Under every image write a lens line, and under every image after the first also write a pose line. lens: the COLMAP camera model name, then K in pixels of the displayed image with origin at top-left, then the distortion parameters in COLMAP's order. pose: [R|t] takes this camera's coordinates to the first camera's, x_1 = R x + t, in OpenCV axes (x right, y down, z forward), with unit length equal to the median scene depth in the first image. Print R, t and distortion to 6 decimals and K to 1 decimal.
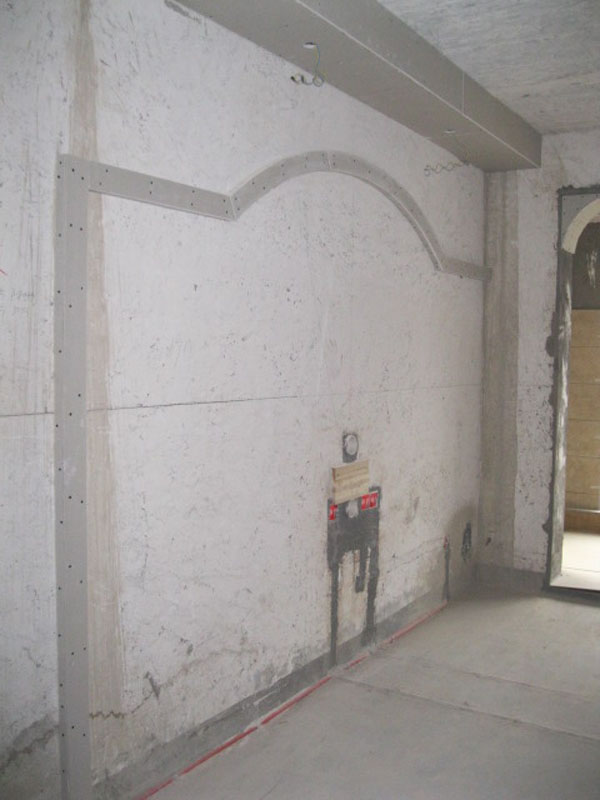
lens RADIAL K [[777.6, 0, 300.0], [0, 777.6, 400.0], [0, 0, 1]] dist [-0.111683, 0.011459]
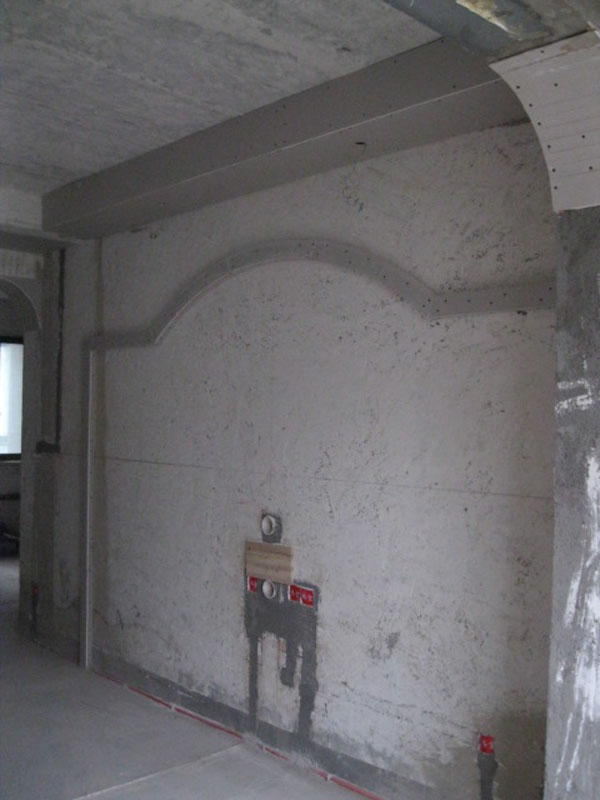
lens RADIAL K [[777.6, 0, 300.0], [0, 777.6, 400.0], [0, 0, 1]] dist [-0.111683, 0.011459]
pose [[-0.186460, -0.029632, -0.982016, 1.081716], [-0.069729, 0.997424, -0.016858, -0.092978], [0.979985, 0.065331, -0.188046, 1.255407]]
